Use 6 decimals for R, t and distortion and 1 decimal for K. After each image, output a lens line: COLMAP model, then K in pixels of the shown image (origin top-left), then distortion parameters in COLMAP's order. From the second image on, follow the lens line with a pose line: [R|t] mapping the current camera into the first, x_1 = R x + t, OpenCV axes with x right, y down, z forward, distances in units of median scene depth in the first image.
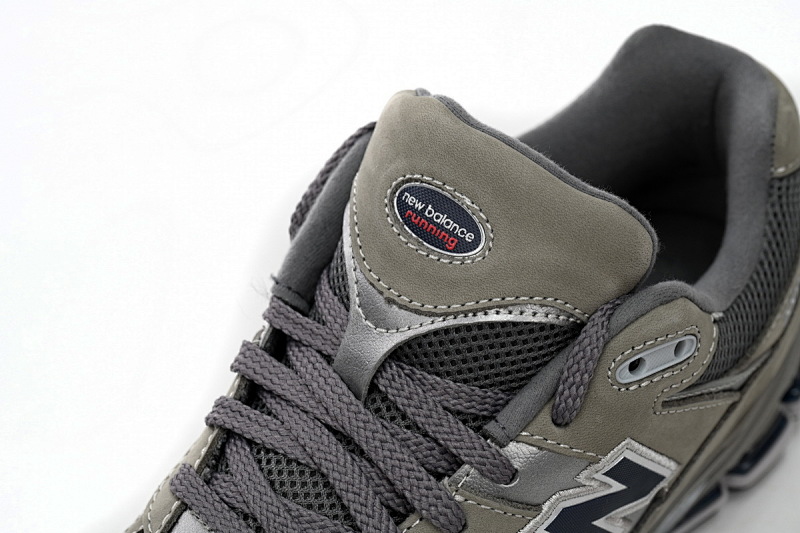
lens RADIAL K [[1632.1, 0, 397.7], [0, 1632.1, 266.3], [0, 0, 1]] dist [0.084110, 0.000000]
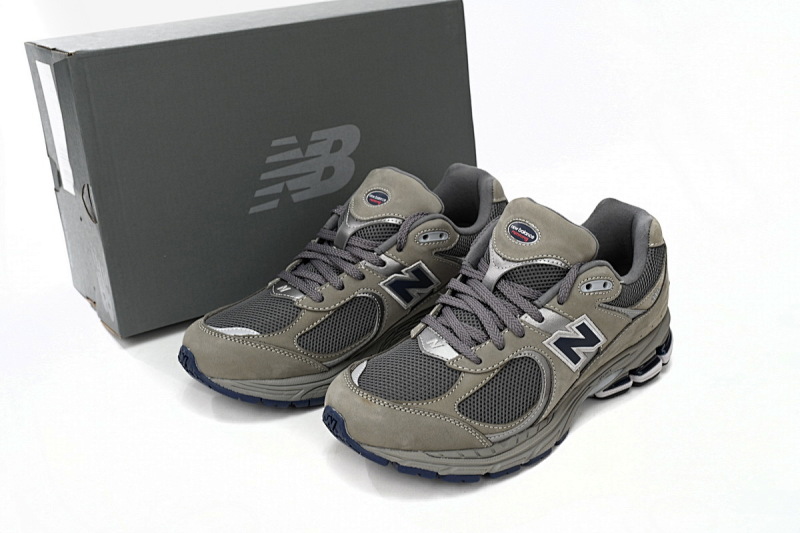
lens RADIAL K [[1003.5, 0, 399.8], [0, 1003.5, 266.4], [0, 0, 1]] dist [0.021464, 0.000000]
pose [[0.986974, 0.069692, -0.145001, 0.072191], [-0.107690, 0.955788, -0.273628, 0.541759], [0.119521, 0.285679, 0.950843, -0.714200]]
